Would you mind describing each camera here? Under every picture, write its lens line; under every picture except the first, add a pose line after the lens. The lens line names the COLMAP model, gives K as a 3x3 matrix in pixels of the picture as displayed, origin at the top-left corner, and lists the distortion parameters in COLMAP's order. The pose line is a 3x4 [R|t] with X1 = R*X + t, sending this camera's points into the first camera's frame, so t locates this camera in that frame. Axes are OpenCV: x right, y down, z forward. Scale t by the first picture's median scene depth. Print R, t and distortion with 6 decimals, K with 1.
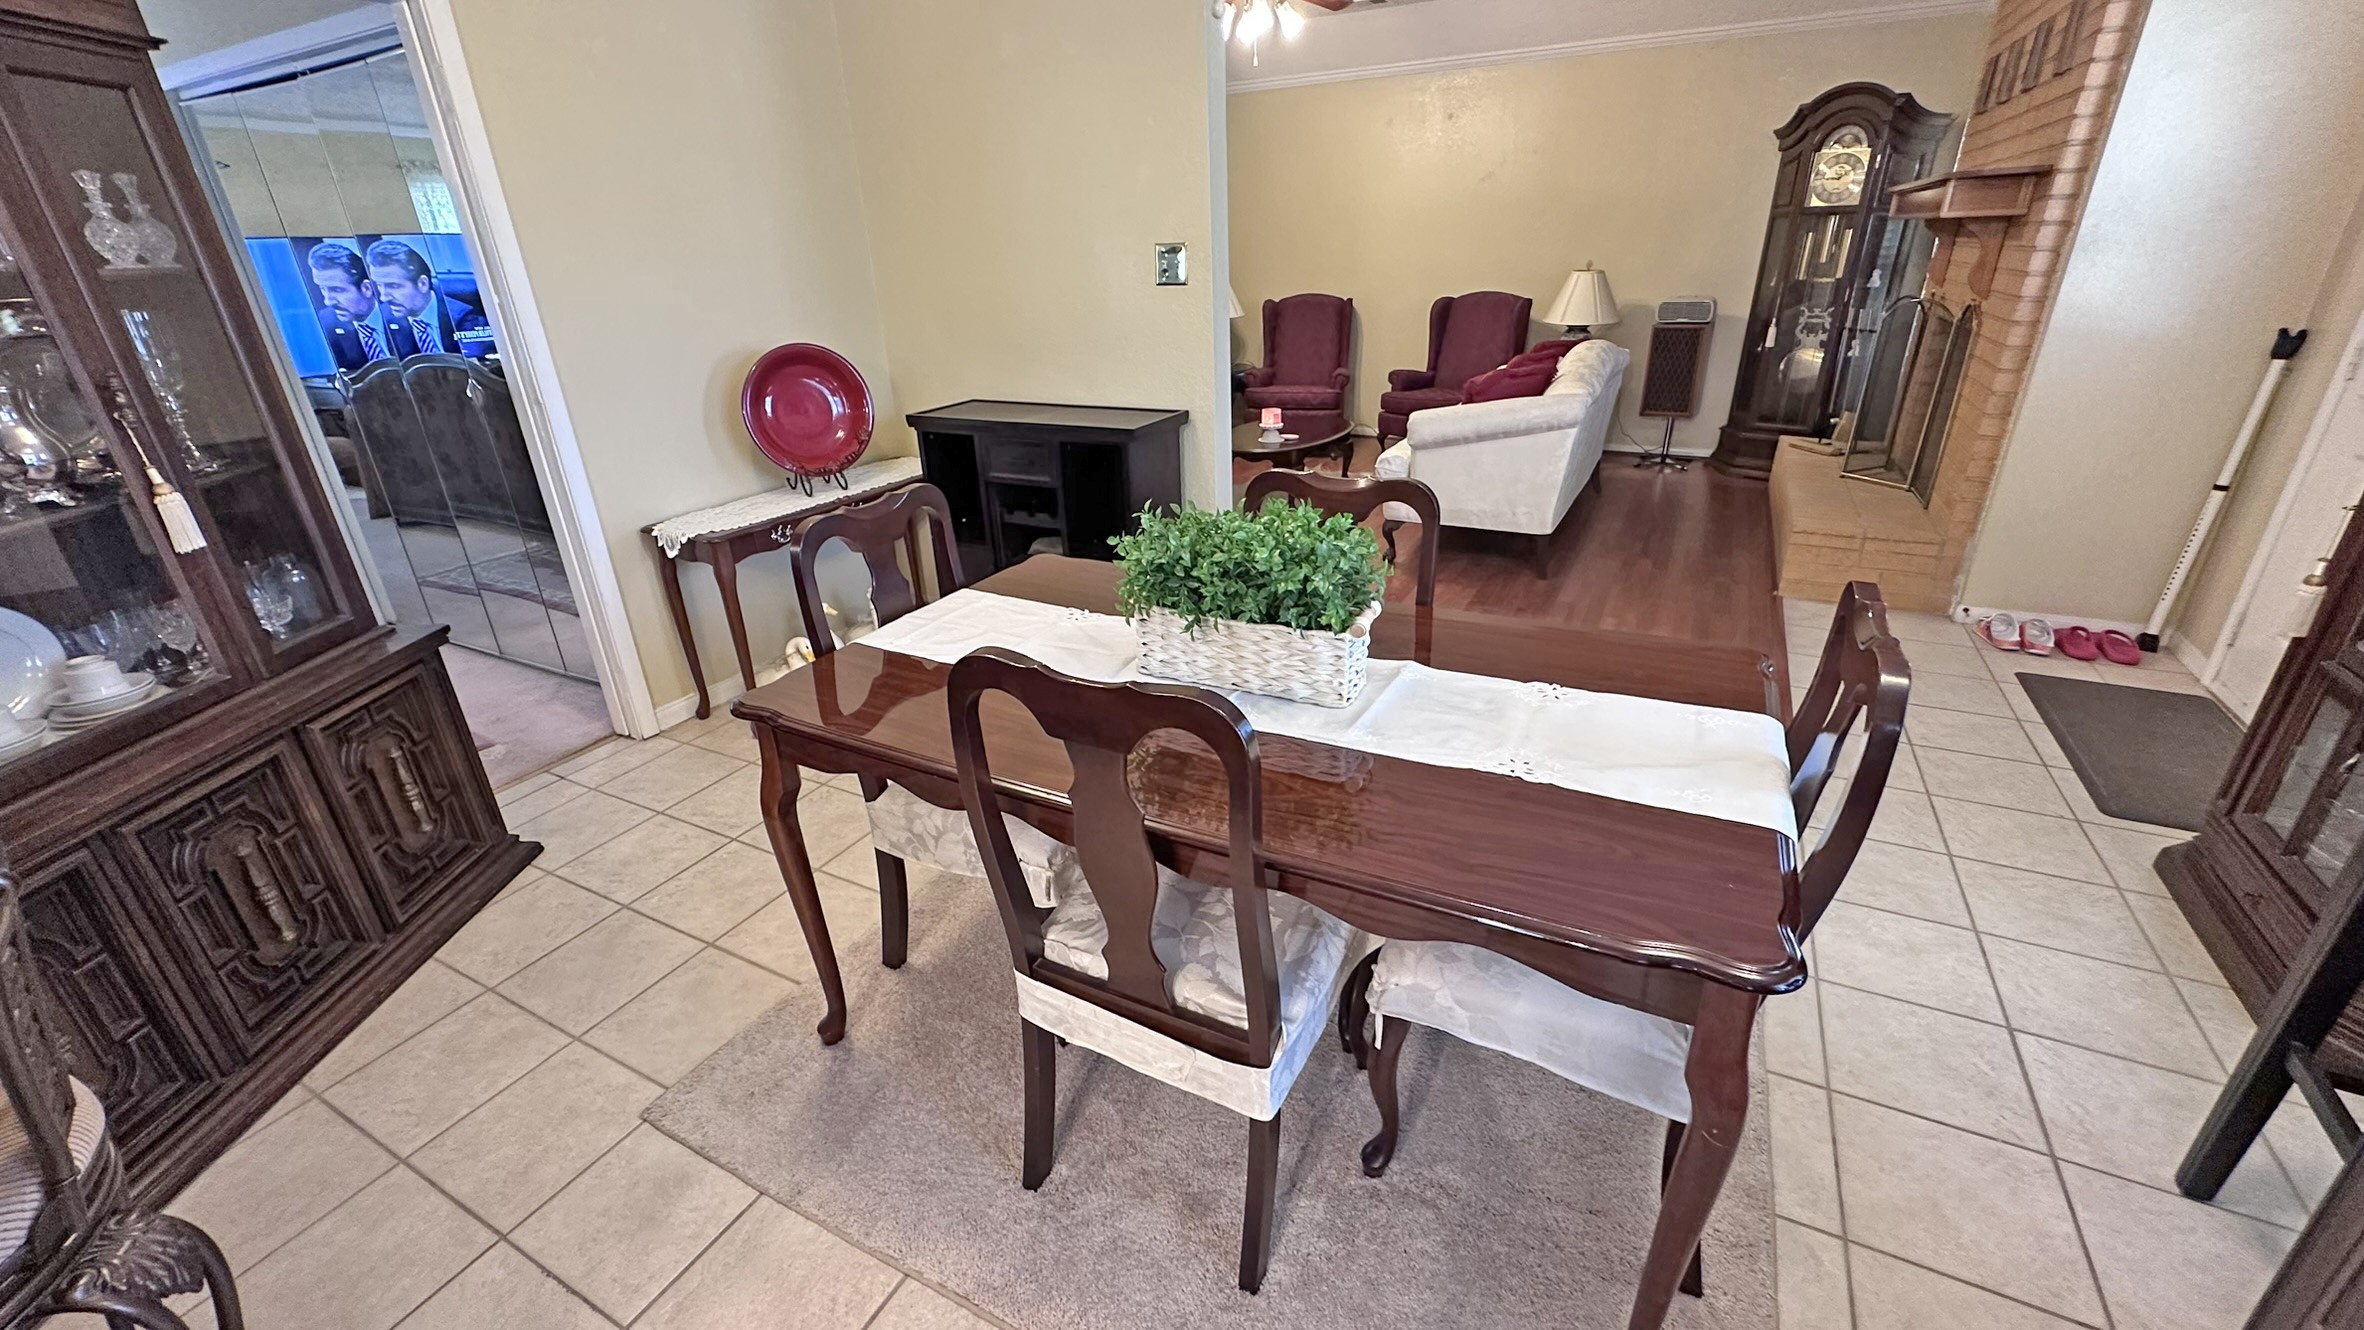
lens RADIAL K [[945.2, 0, 1182.0], [0, 945.2, 665.0], [0, 0, 1]] dist [-0.002546, 0.000639]
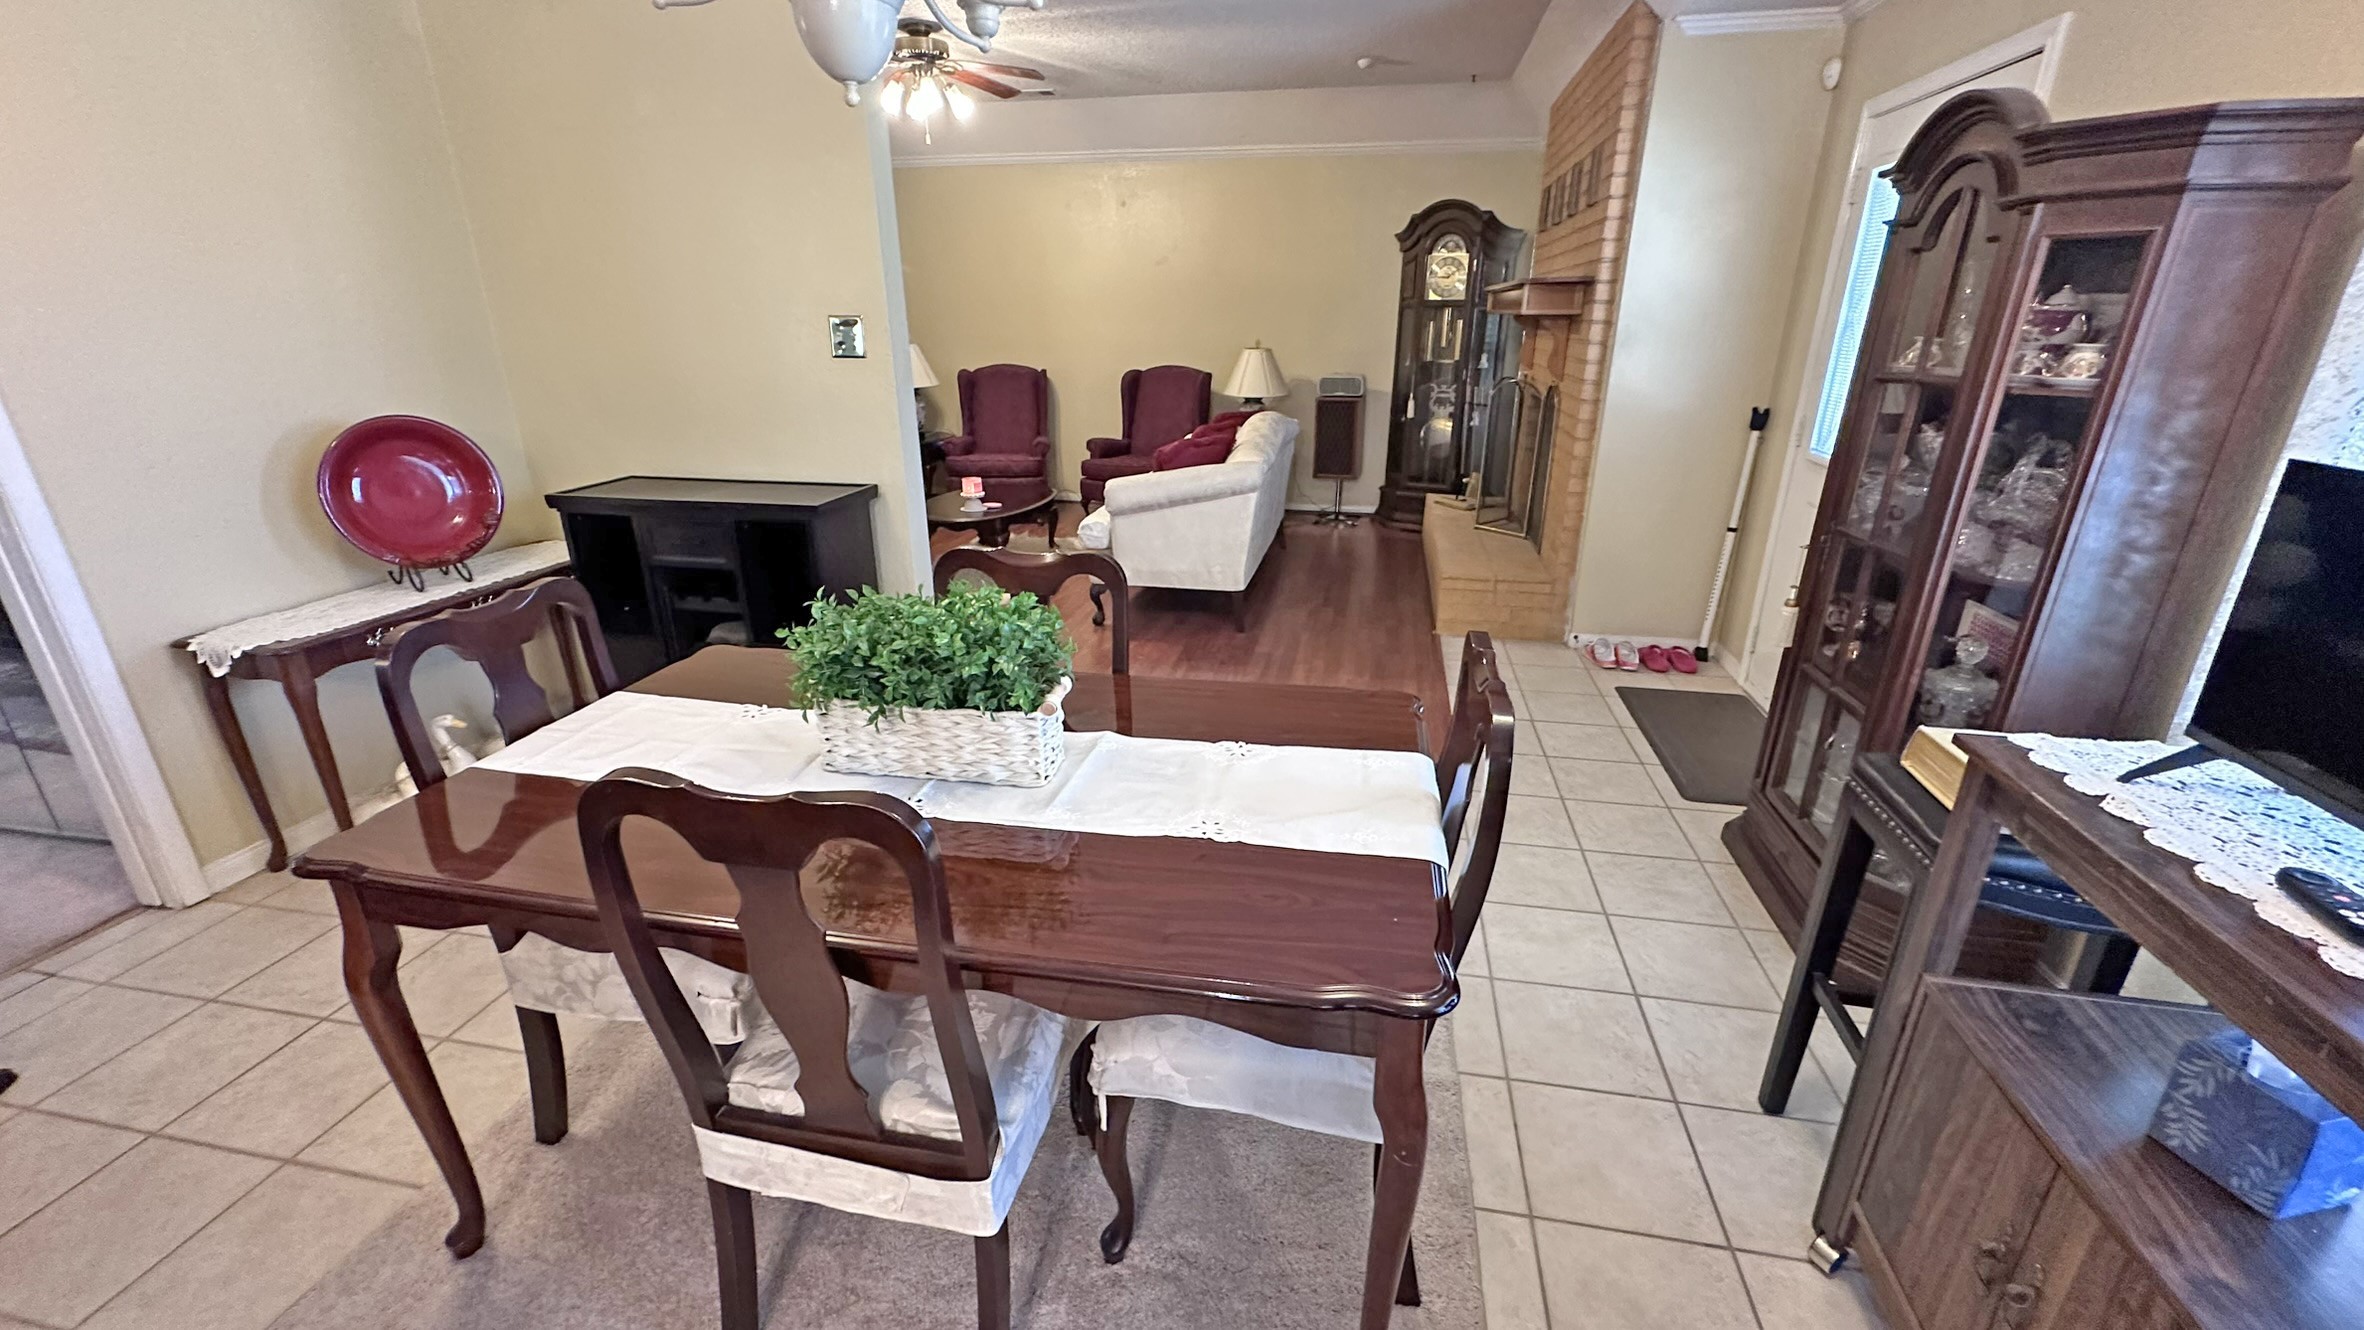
lens RADIAL K [[945.2, 0, 1182.0], [0, 945.2, 665.0], [0, 0, 1]] dist [-0.002546, 0.000639]
pose [[0.956596, -0.072359, 0.282292, 0.030027], [0.090167, 0.994641, -0.050594, -0.013376], [-0.277118, 0.073851, 0.957994, -0.000323]]
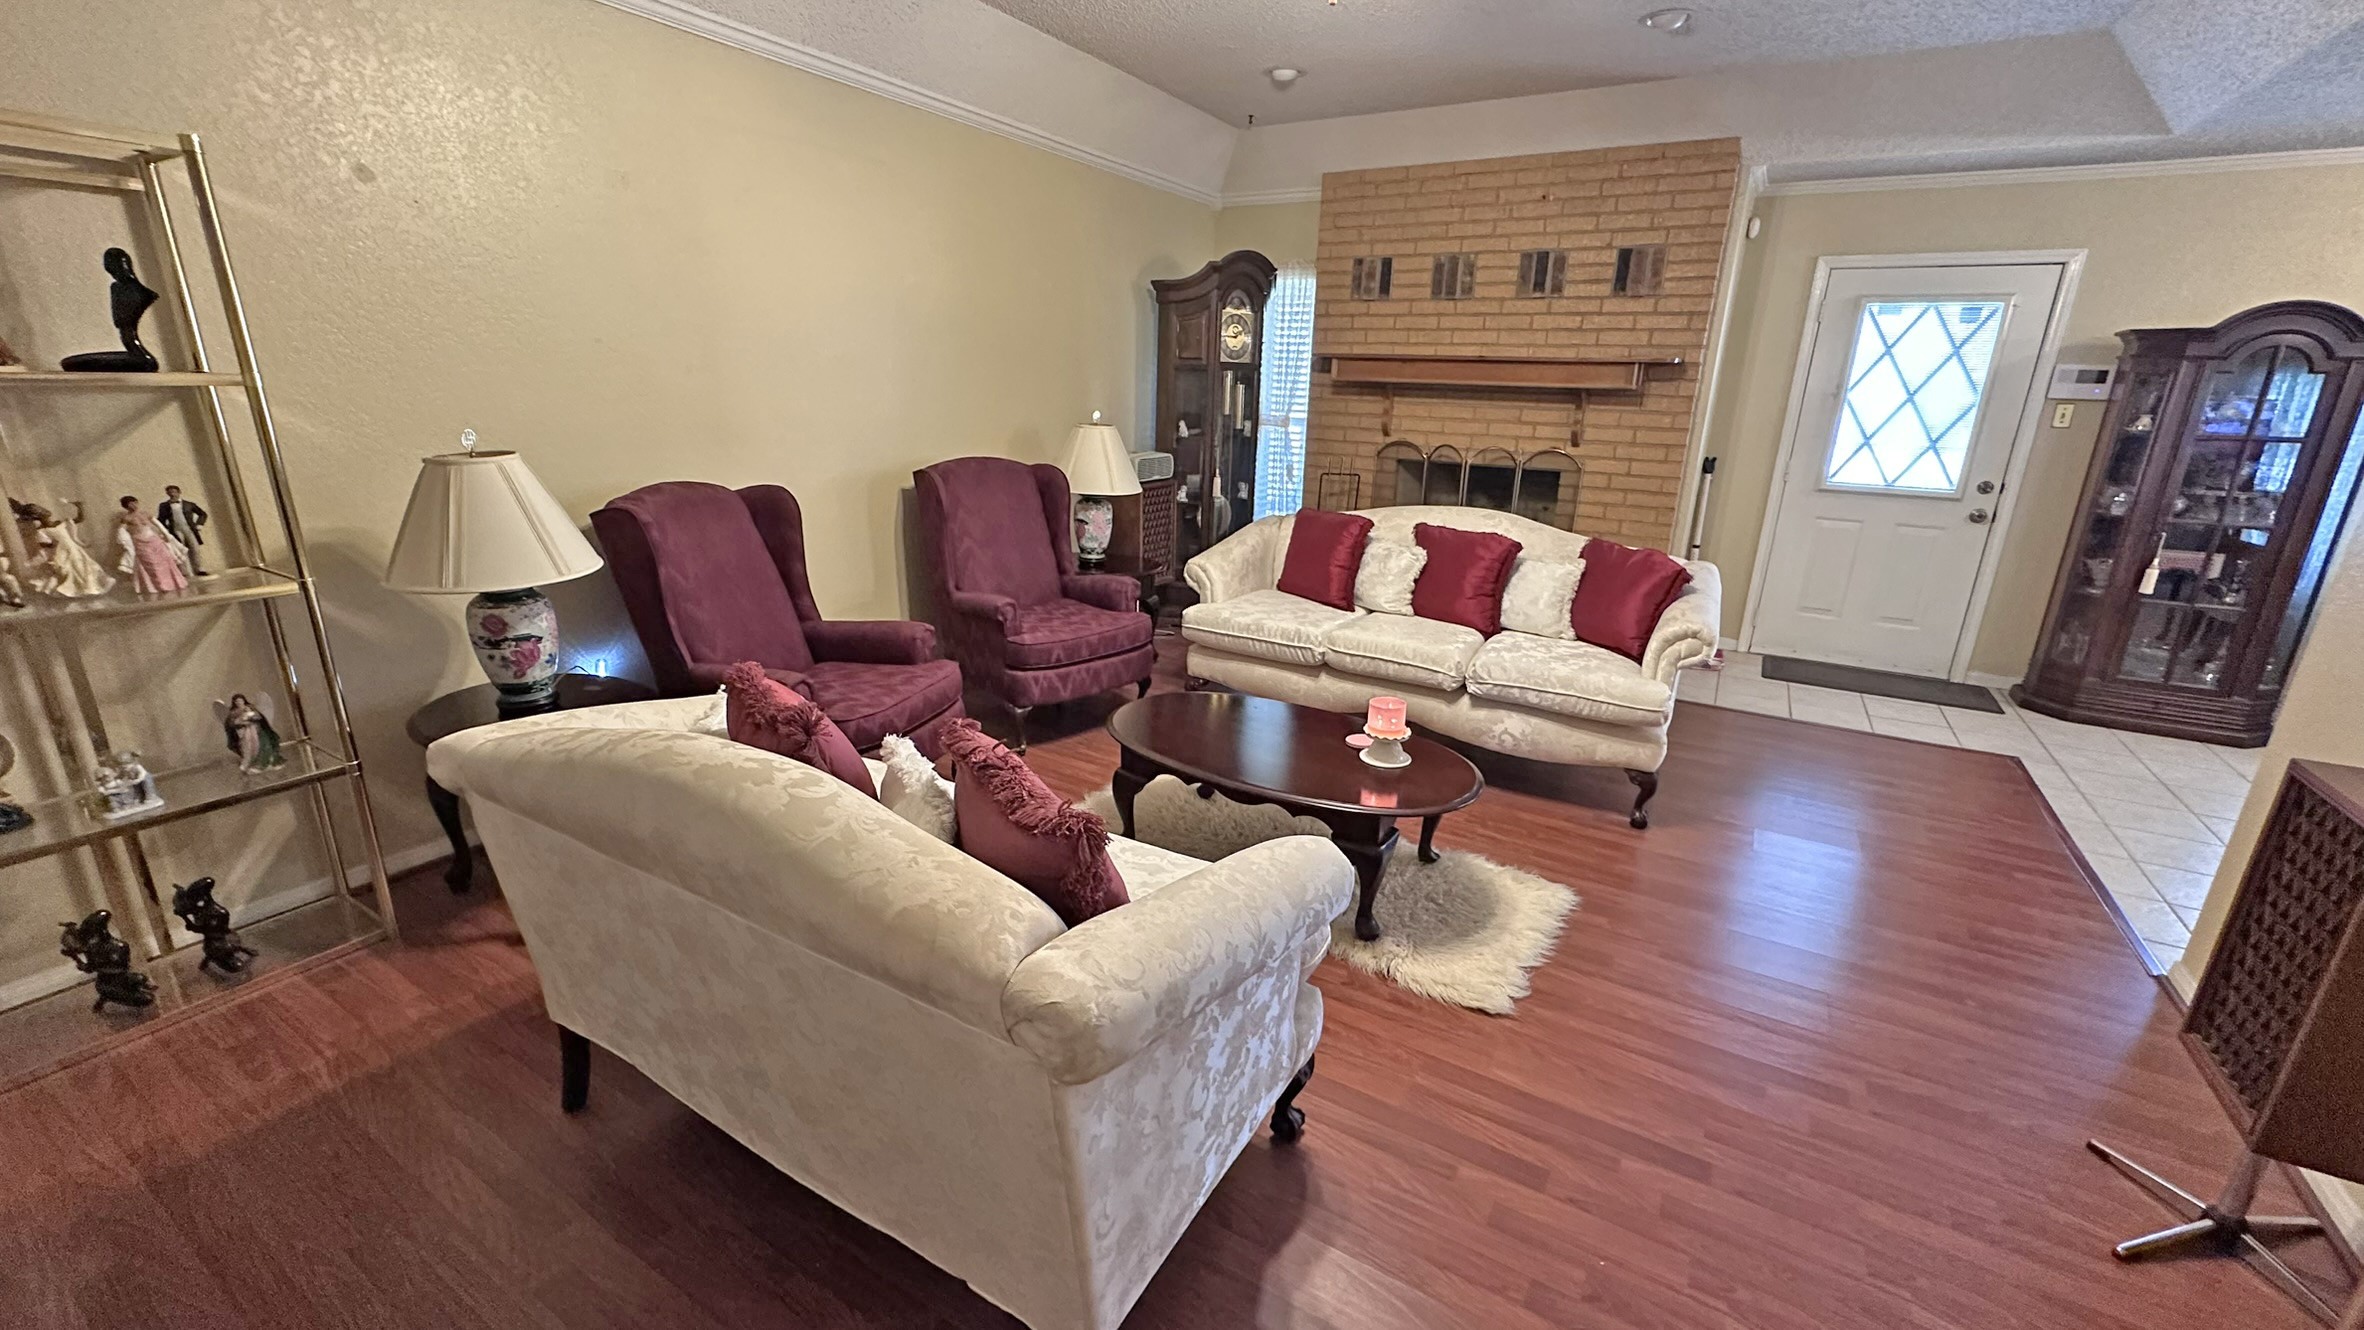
lens RADIAL K [[945.2, 0, 1182.0], [0, 945.2, 665.0], [0, 0, 1]] dist [-0.002546, 0.000639]
pose [[0.053257, -0.261532, 0.963724, -1.014205], [0.377624, 0.898701, 0.223018, -1.120515], [-0.924426, 0.352048, 0.146623, 2.587658]]
